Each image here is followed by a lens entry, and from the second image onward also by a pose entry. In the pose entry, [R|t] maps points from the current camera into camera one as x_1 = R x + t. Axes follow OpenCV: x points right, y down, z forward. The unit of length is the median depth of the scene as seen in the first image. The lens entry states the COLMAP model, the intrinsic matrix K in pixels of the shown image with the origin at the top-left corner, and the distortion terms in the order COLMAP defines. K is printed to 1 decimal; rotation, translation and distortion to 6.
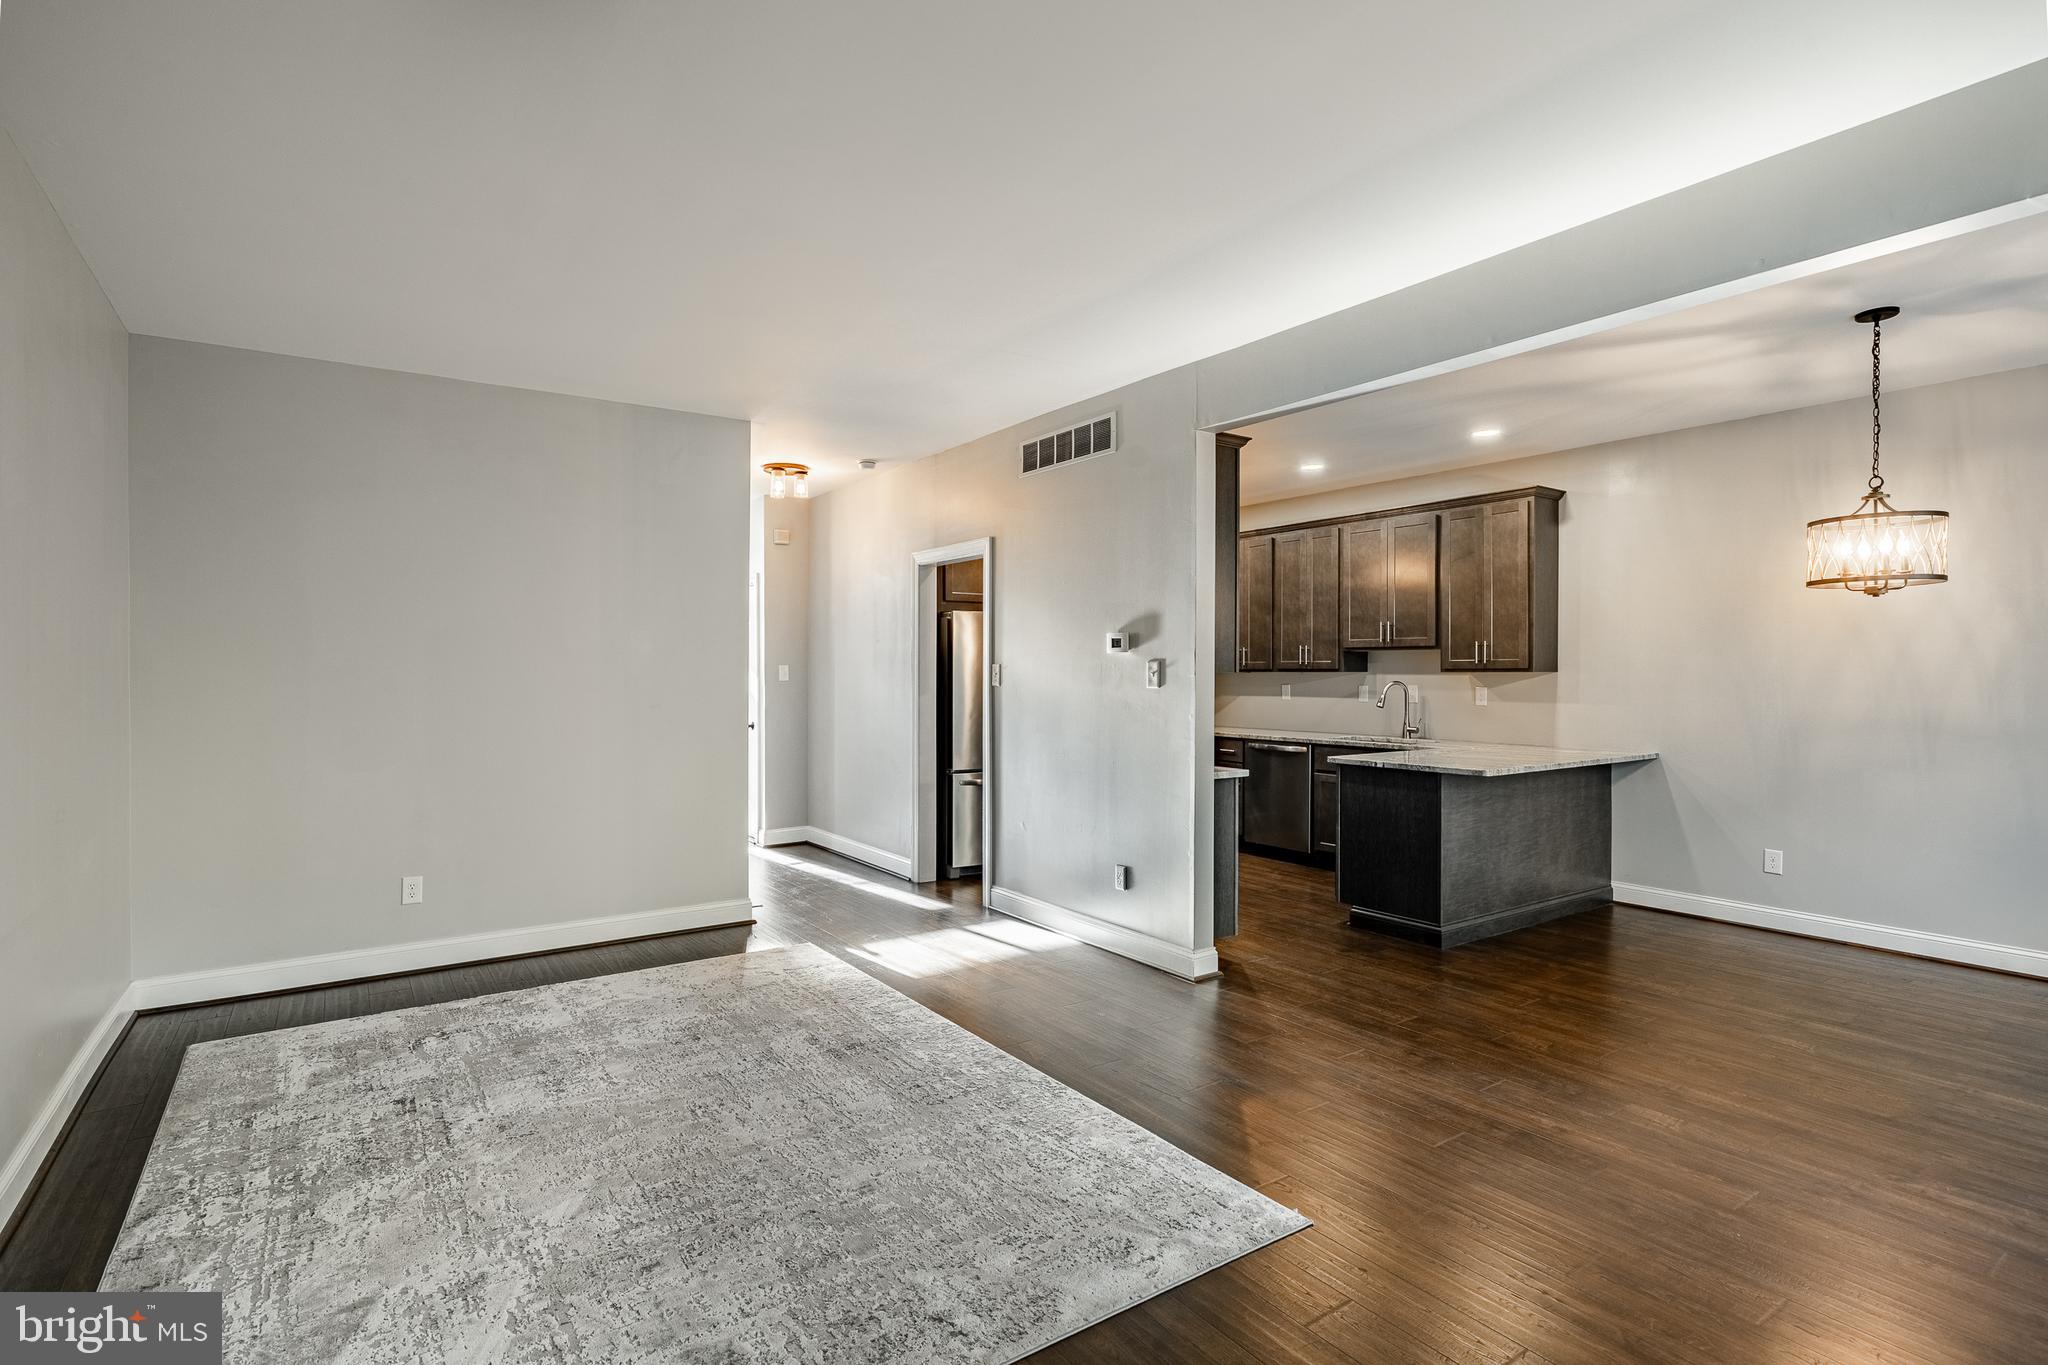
lens RADIAL K [[1006.0, 0, 1019.9], [0, 1006.0, 664.6], [0, 0, 1]] dist [0.000537, -0.000004]
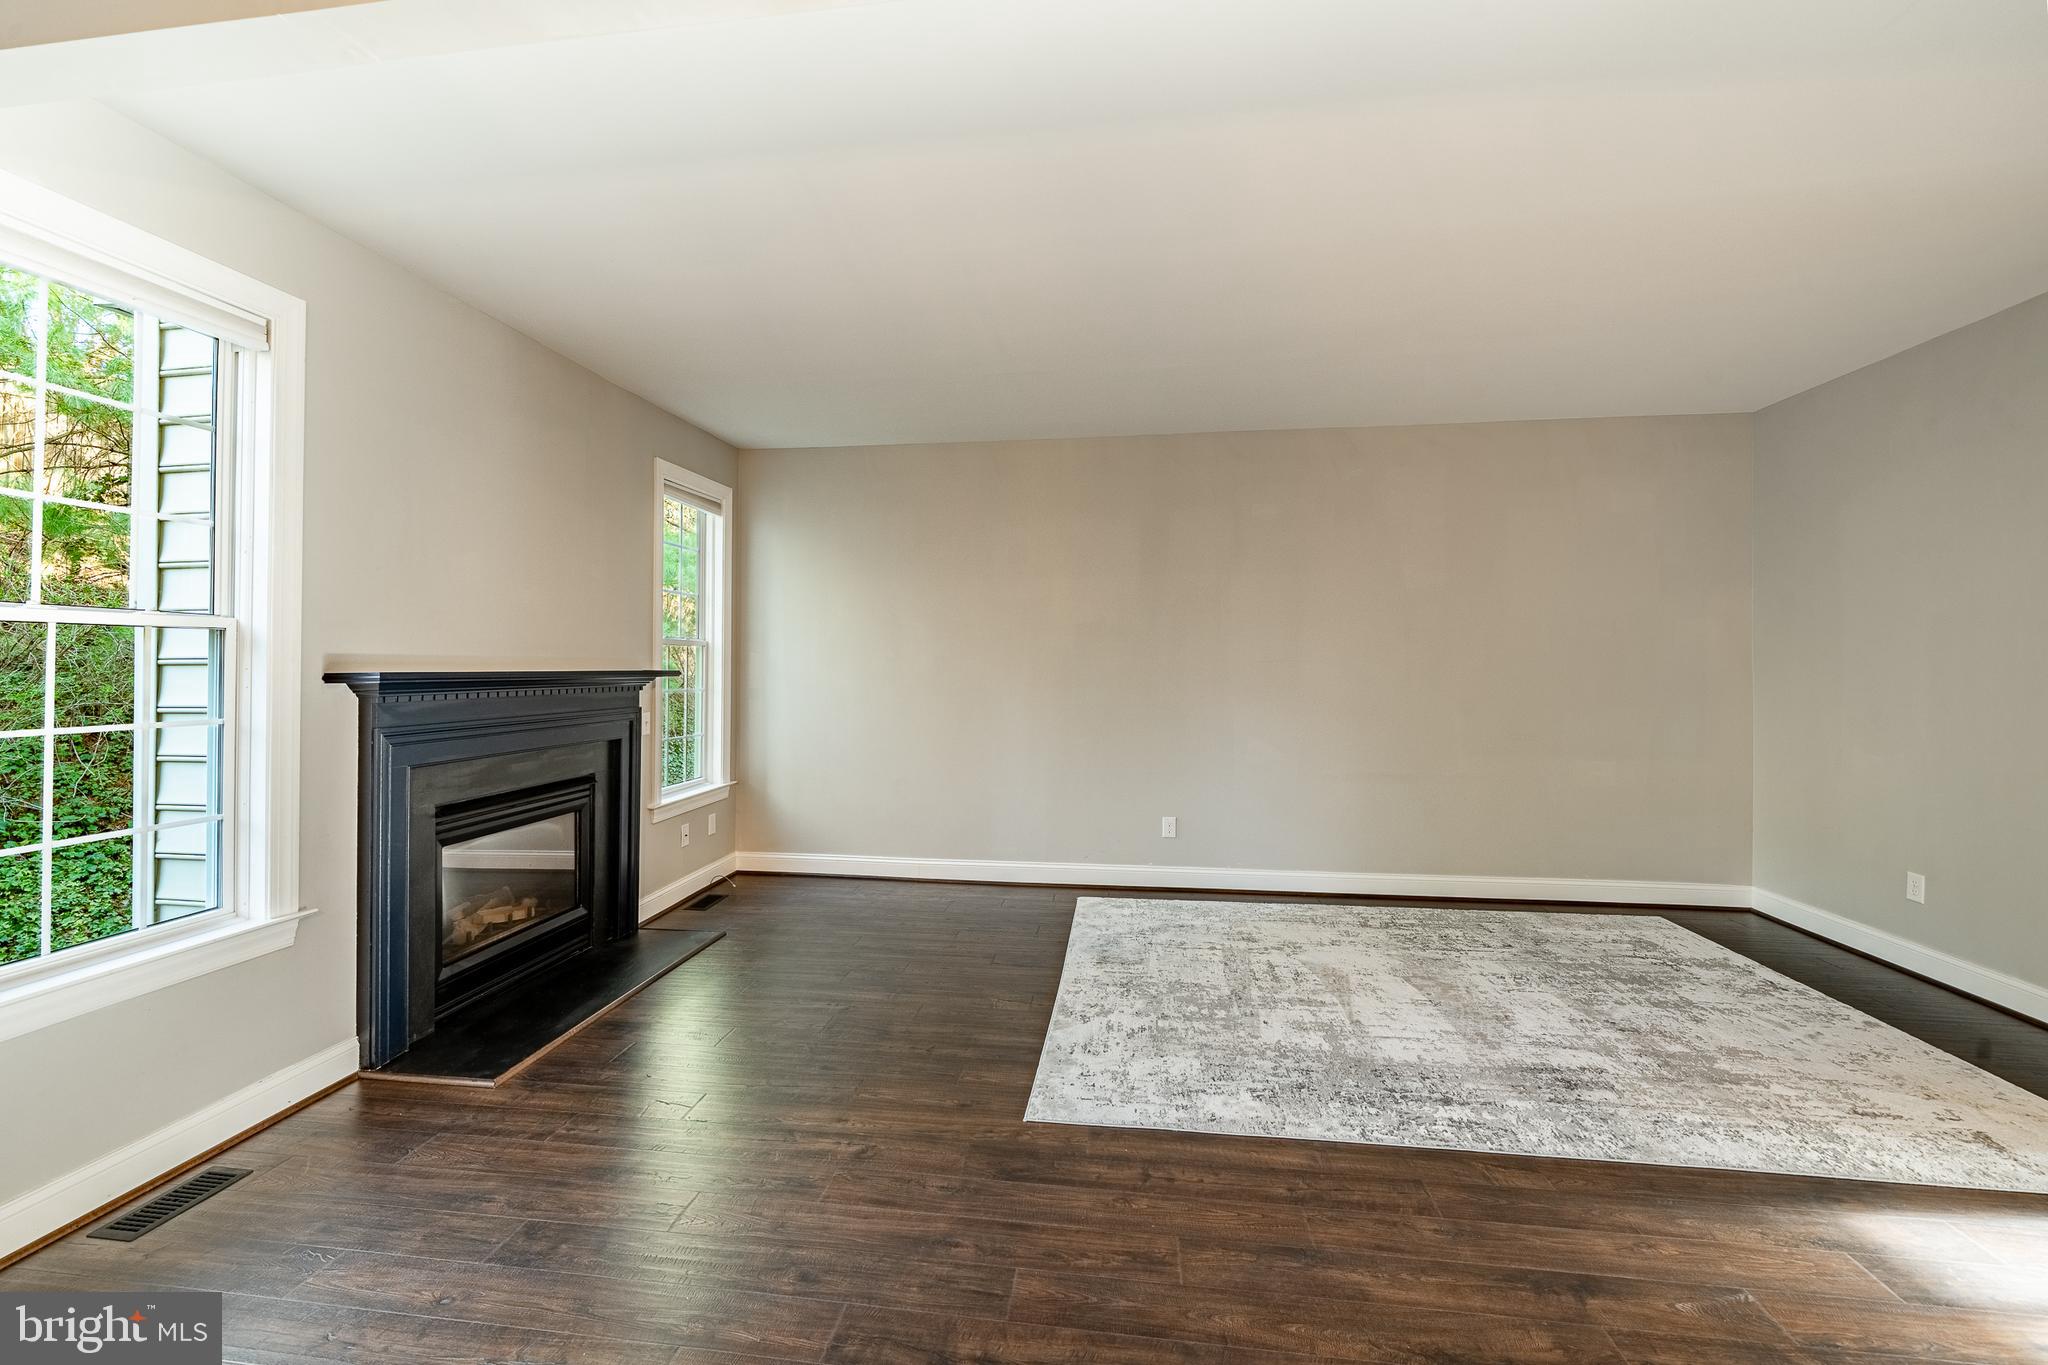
lens RADIAL K [[836.7, 0, 1019.7], [0, 836.7, 662.7], [0, 0, 1]] dist [0.000064, -0.000093]
pose [[-0.670185, -0.000179, -0.742194, 0.538997], [0.004826, 0.999978, -0.004599, 0.008141], [0.742178, -0.006664, -0.670169, 0.871220]]
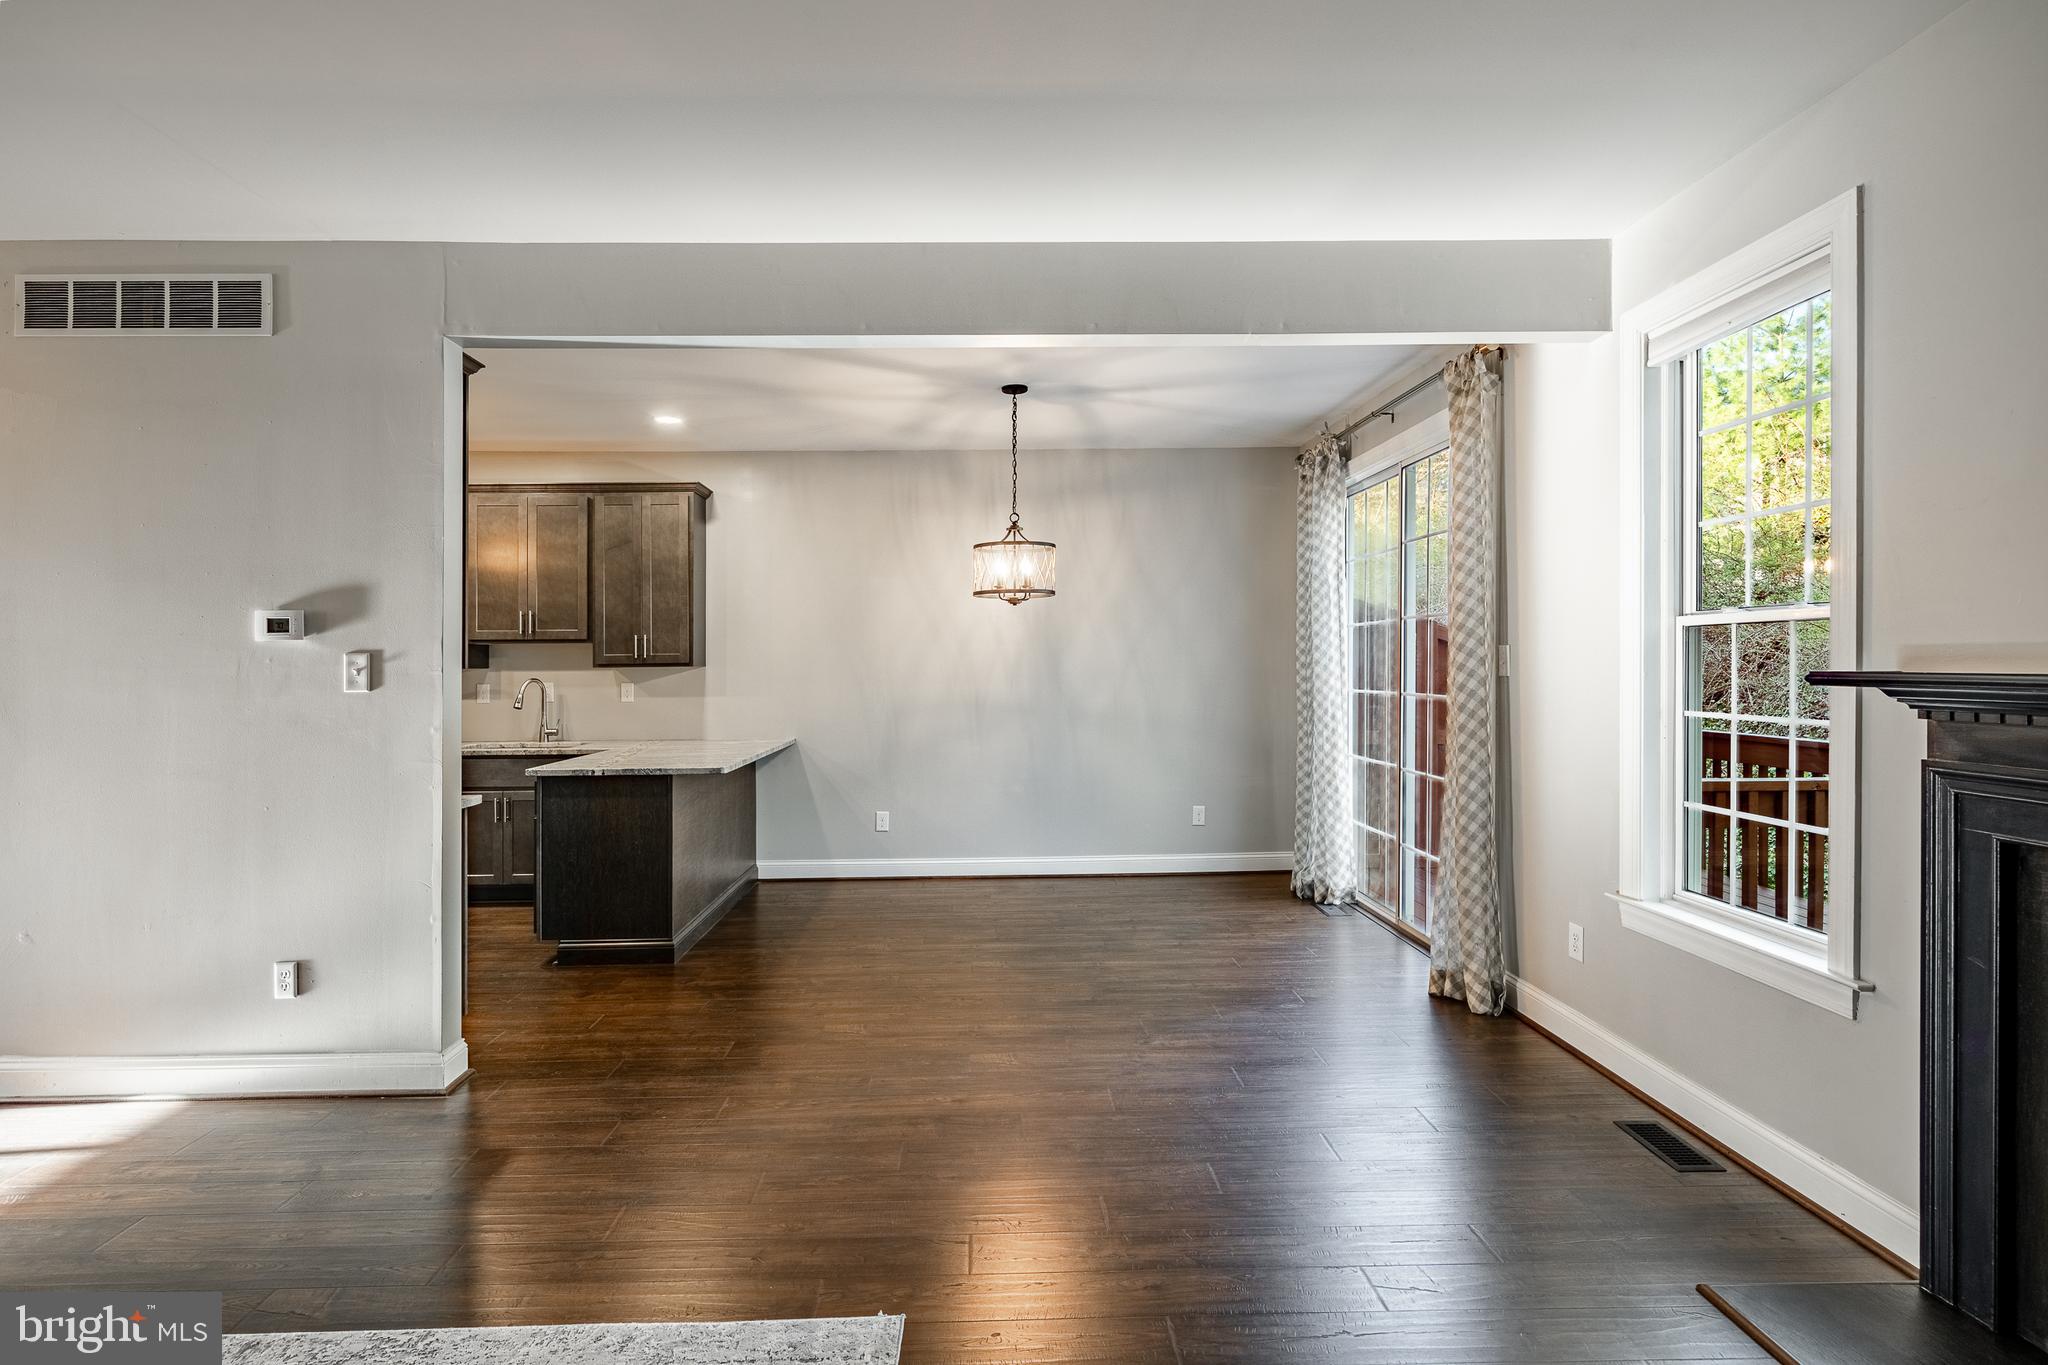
lens RADIAL K [[992.9, 0, 994.4], [0, 992.9, 656.2], [0, 0, 1]] dist [0.000900, 0.000072]
pose [[0.549968, 0.001816, 0.835183, -0.191426], [0.003751, 0.999982, -0.004645, 0.003444], [-0.835177, 0.005688, 0.549952, 0.252048]]
